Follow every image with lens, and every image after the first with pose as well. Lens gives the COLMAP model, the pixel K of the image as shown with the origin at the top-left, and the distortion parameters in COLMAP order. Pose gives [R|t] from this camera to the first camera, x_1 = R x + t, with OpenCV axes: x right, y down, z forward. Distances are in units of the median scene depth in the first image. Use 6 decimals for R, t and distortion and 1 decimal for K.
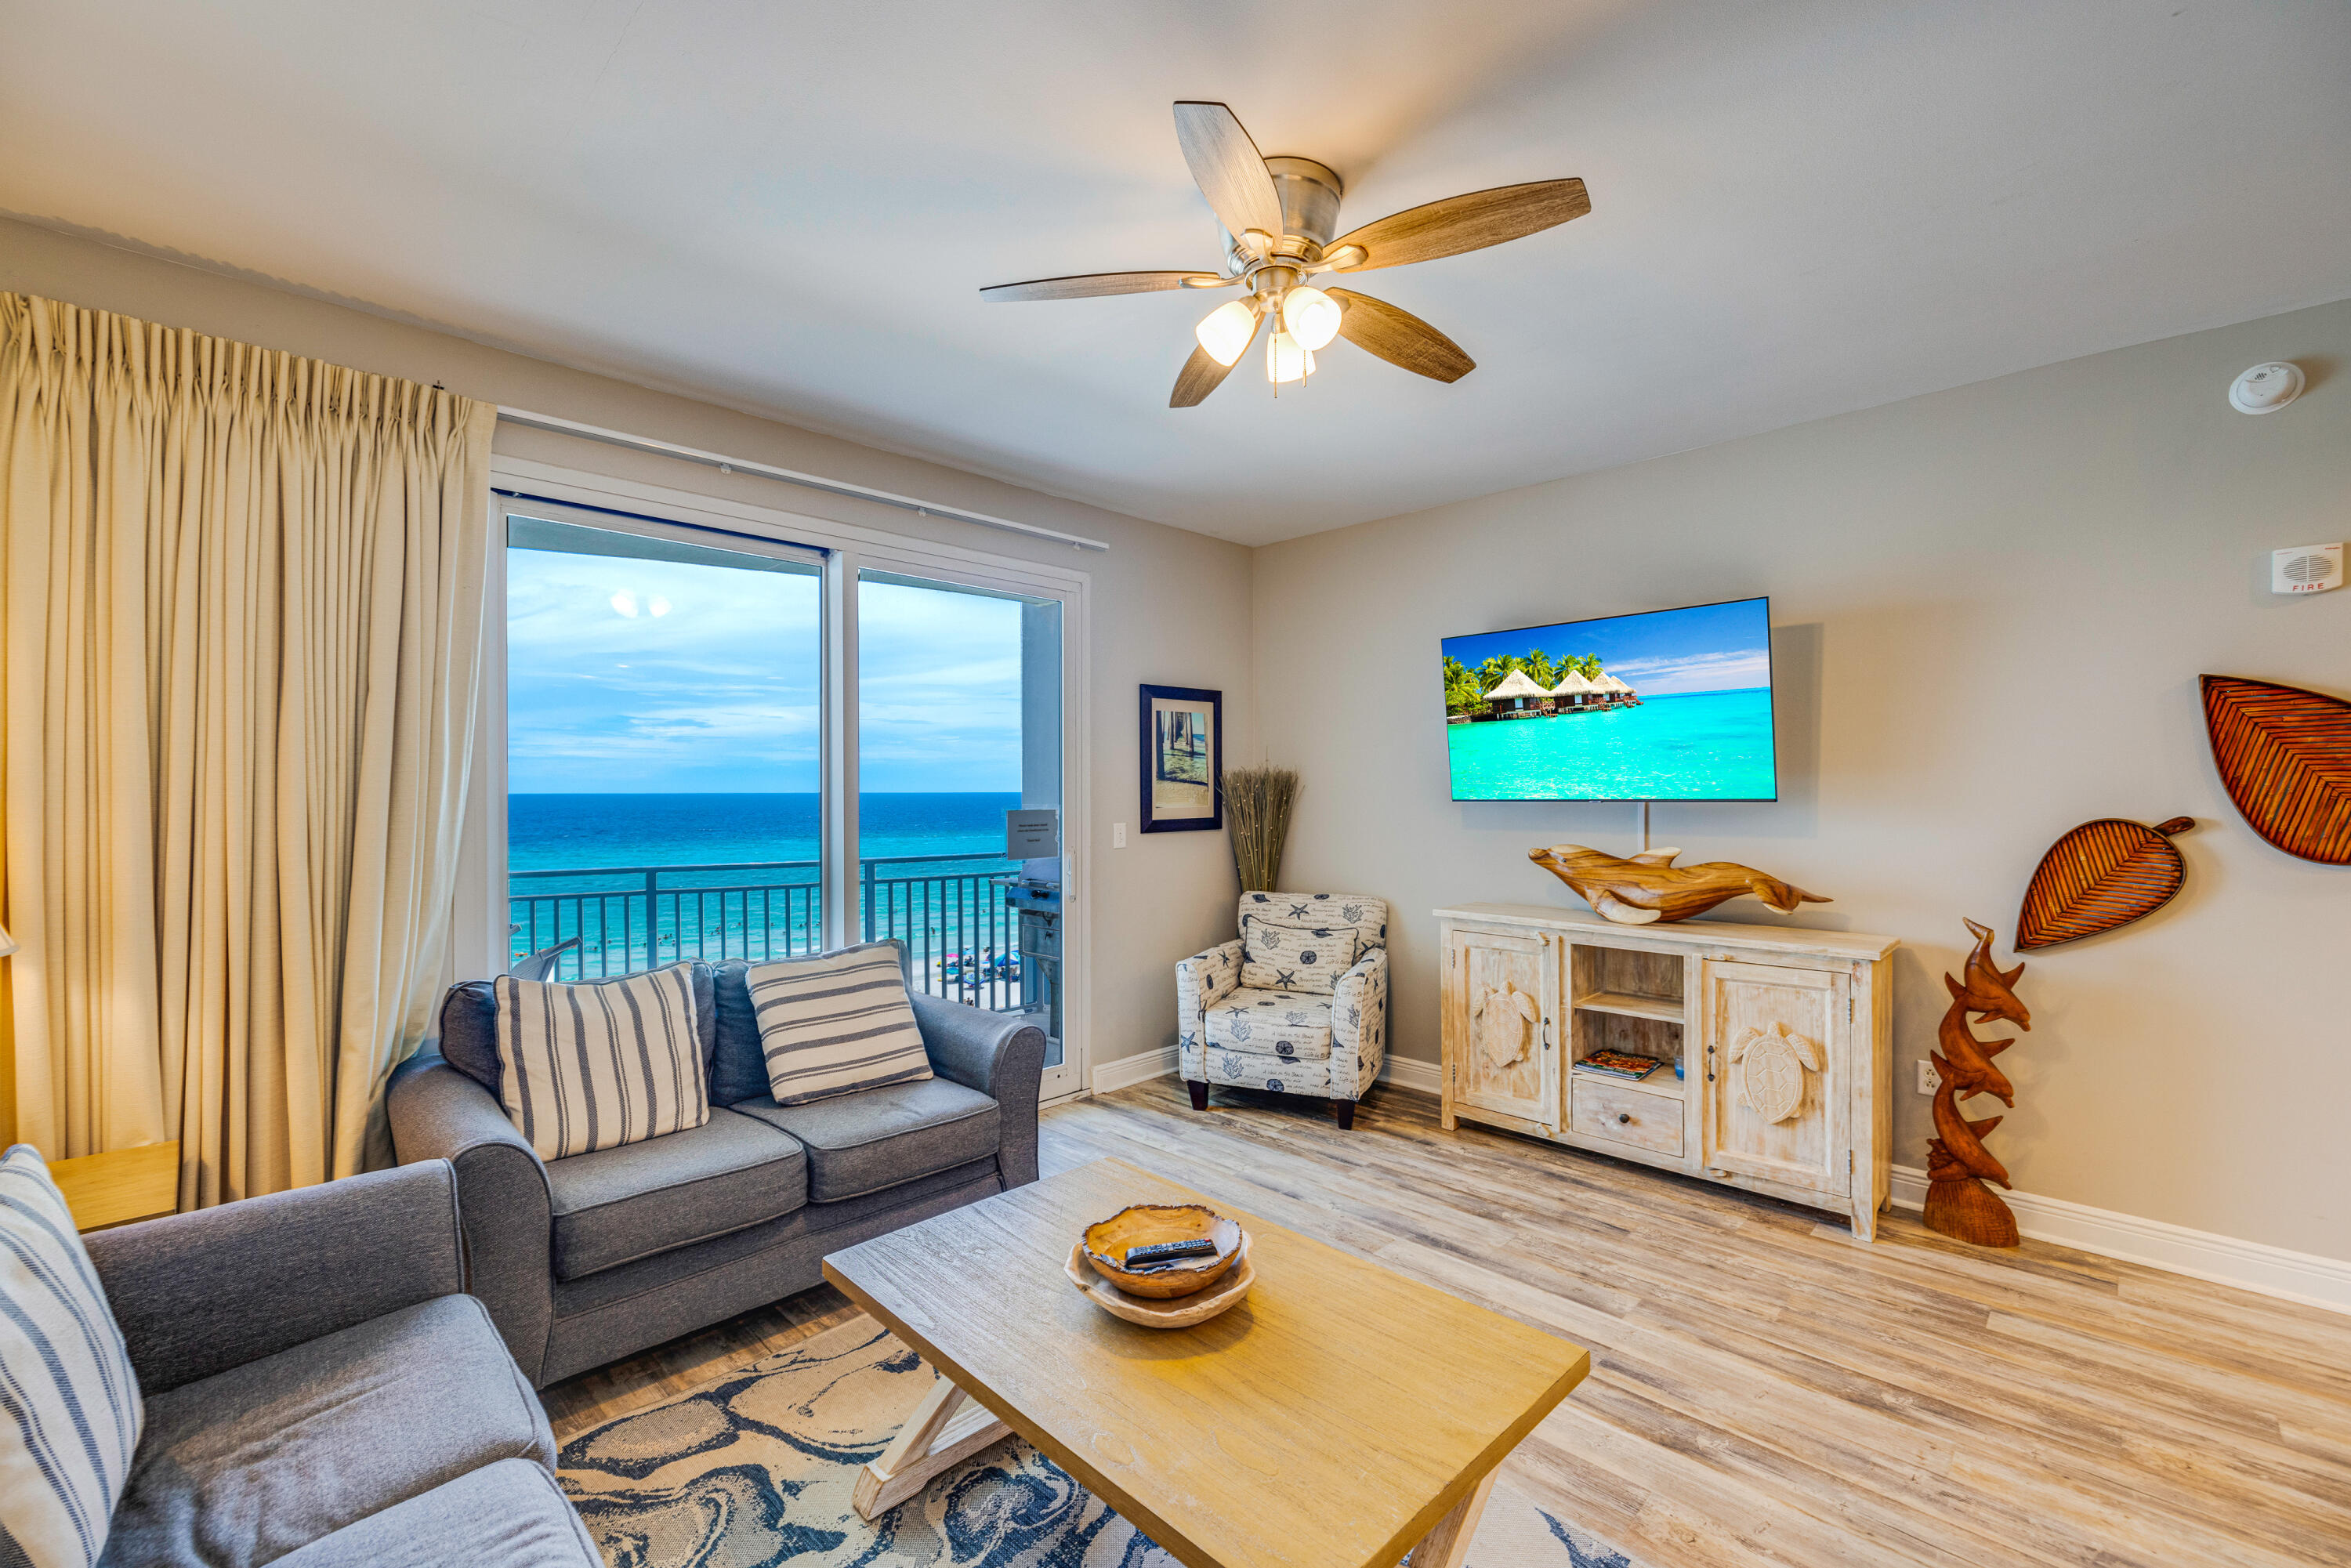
lens RADIAL K [[983.7, 0, 1161.3], [0, 983.7, 797.9], [0, 0, 1]] dist [-0.003310, 0.000864]
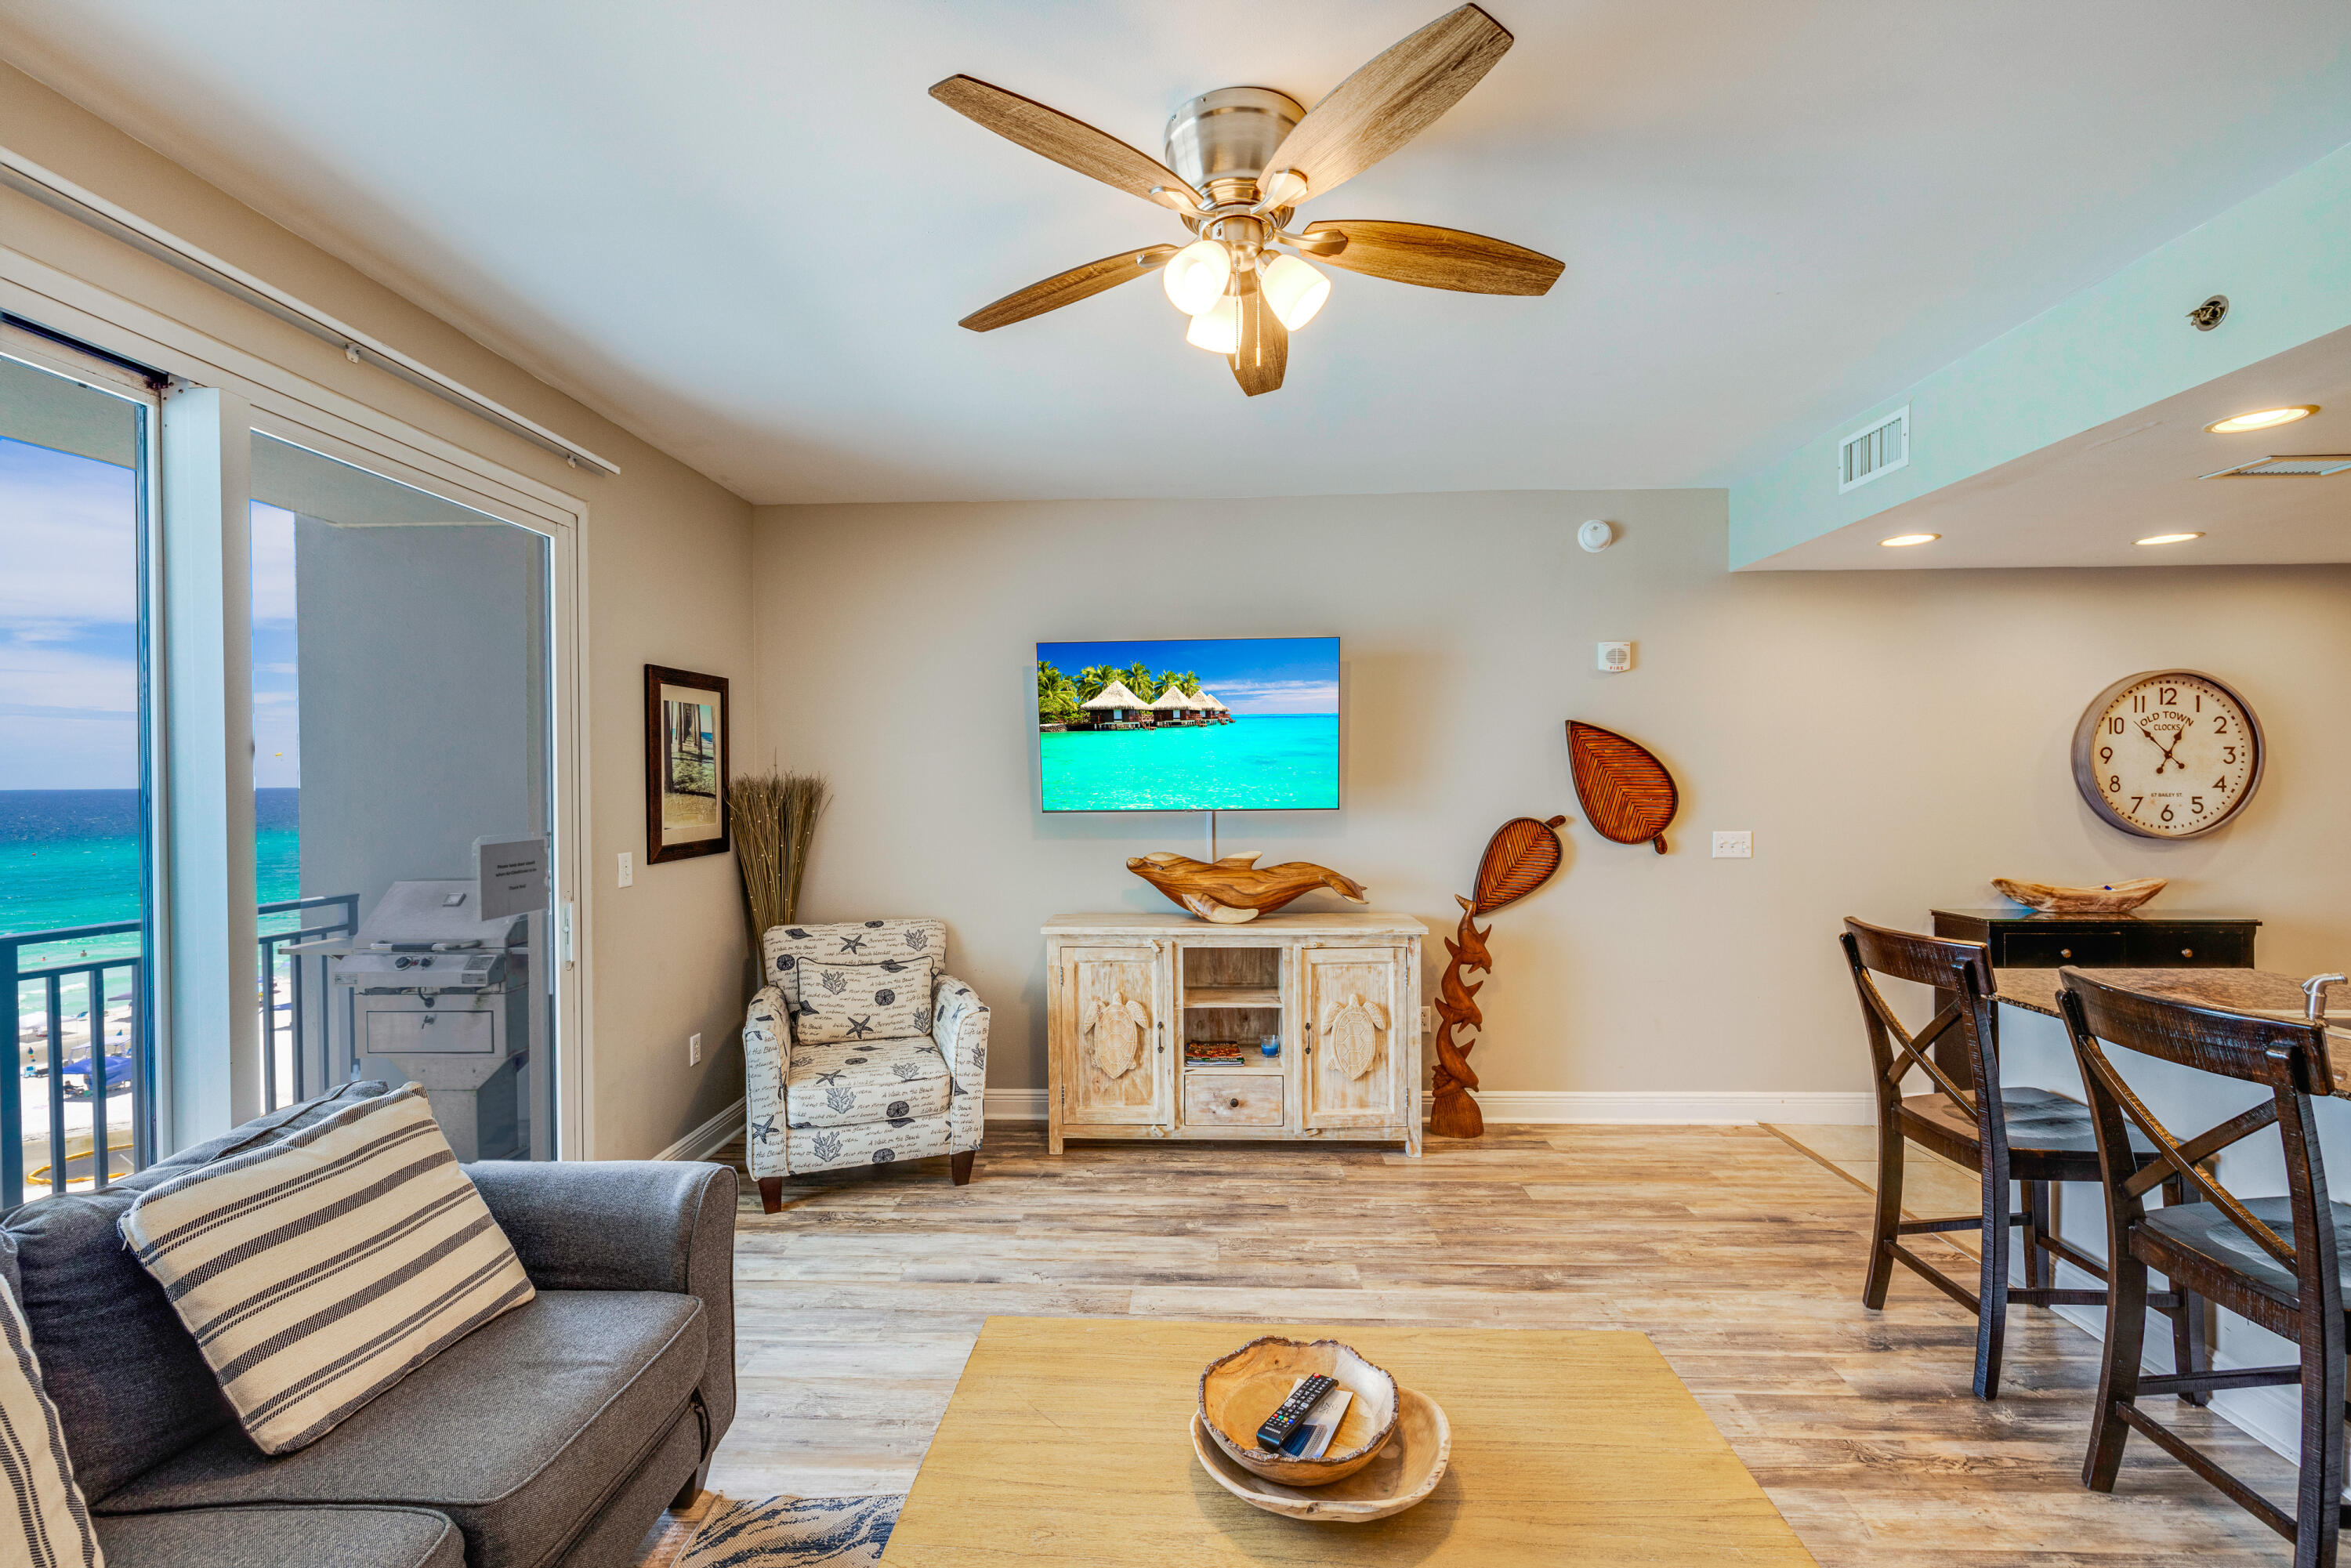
lens RADIAL K [[983.7, 0, 1170.4], [0, 983.7, 785.8], [0, 0, 1]] dist [-0.003310, 0.000864]
pose [[0.731073, -0.009245, 0.682236, -0.288944], [0.011217, 0.999936, 0.001529, -0.024488], [-0.682207, 0.006535, 0.731130, 0.226106]]
